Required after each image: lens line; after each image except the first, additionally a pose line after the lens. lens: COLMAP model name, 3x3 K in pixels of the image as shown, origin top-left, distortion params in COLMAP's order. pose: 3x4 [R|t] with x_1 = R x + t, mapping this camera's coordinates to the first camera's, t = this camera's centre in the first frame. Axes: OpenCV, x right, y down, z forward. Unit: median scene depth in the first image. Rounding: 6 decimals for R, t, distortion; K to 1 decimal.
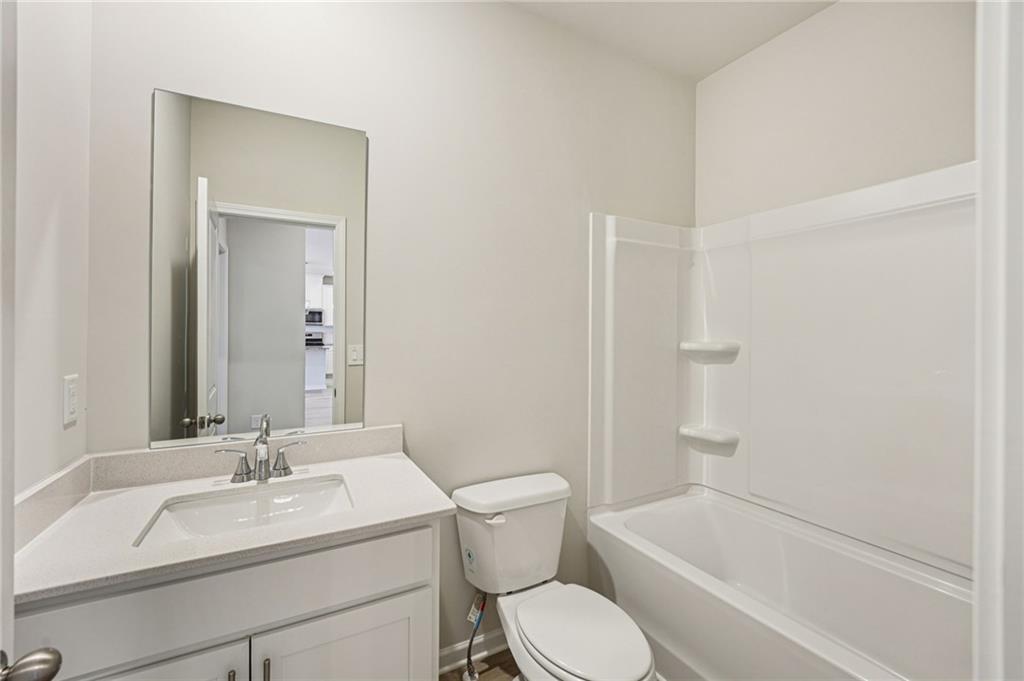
lens RADIAL K [[420.0, 0, 514.5], [0, 420.0, 339.6], [0, 0, 1]] dist [-0.023191, 0.002059]
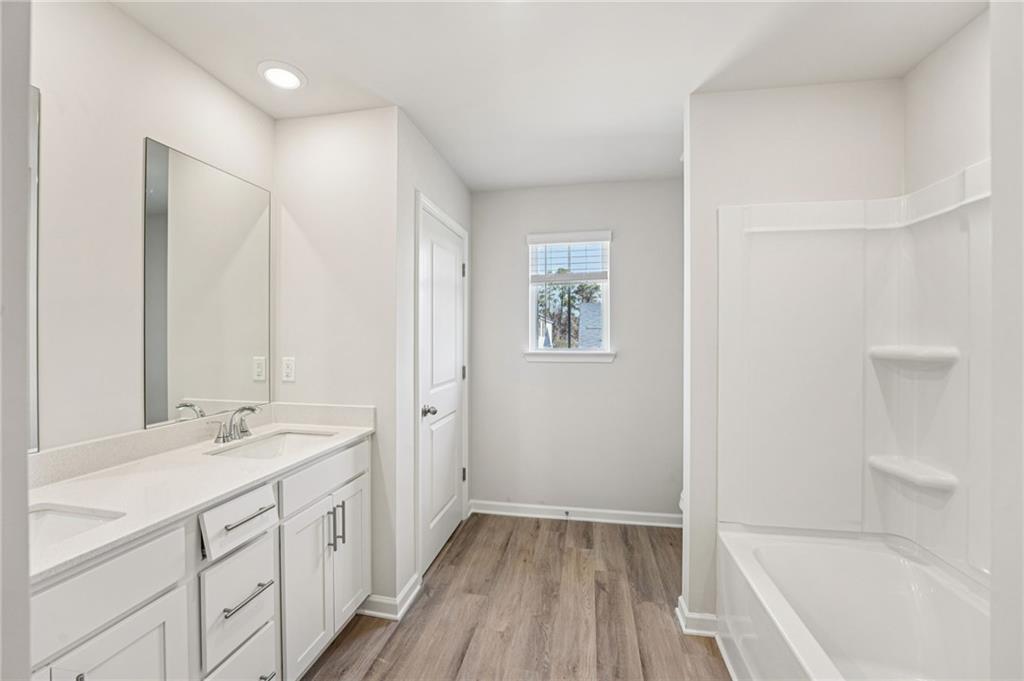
lens RADIAL K [[420.0, 0, 515.0], [0, 420.0, 338.8], [0, 0, 1]] dist [-0.023191, 0.002059]
pose [[0.622161, -0.003436, 0.782882, -1.082680], [0.009989, 0.999944, -0.003549, 0.009306], [-0.782826, 0.010028, 0.622160, -0.595785]]
